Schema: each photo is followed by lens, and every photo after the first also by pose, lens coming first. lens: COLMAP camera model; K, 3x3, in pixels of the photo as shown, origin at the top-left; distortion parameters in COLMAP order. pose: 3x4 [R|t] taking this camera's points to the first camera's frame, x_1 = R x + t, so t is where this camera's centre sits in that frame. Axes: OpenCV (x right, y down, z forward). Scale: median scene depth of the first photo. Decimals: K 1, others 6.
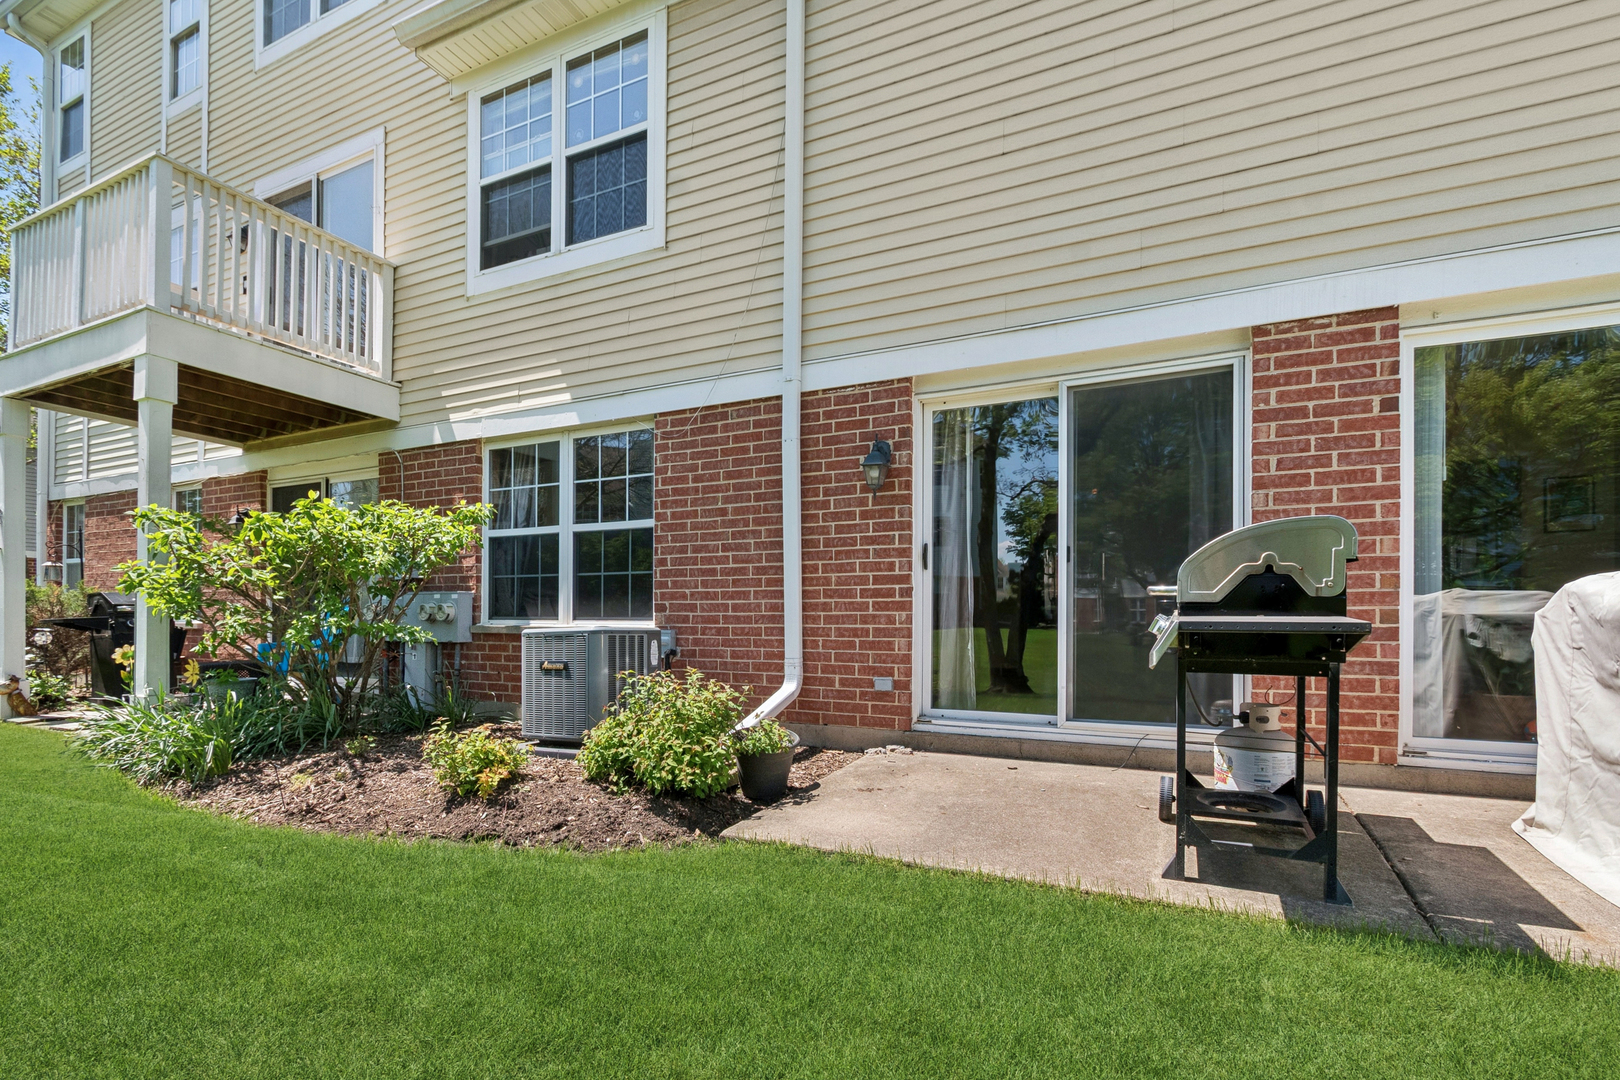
lens RADIAL K [[717.9, 0, 820.2], [0, 717.9, 613.8], [0, 0, 1]] dist [0.000379, -0.001193]
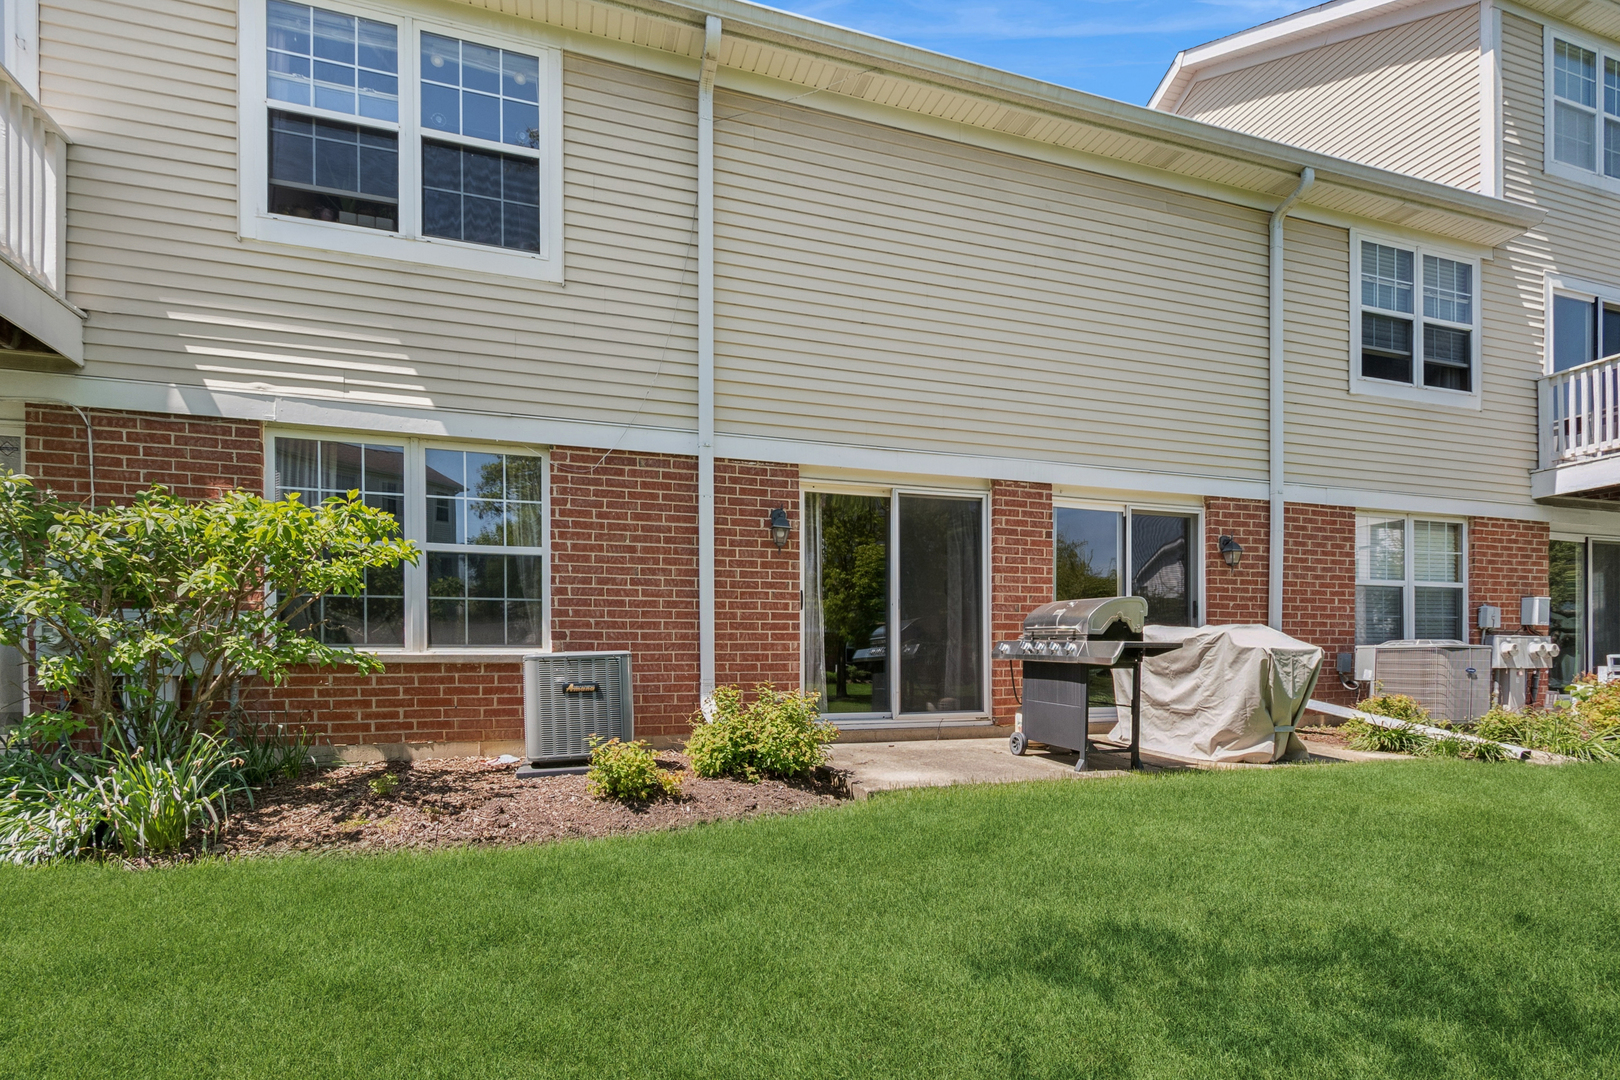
lens RADIAL K [[717.9, 0, 784.0], [0, 717.9, 658.8], [0, 0, 1]] dist [0.000379, -0.001193]
pose [[0.753318, -0.002326, 0.657652, -0.700472], [-0.001654, 0.999984, 0.005431, 0.020359], [-0.657654, -0.005179, 0.753302, 0.016814]]
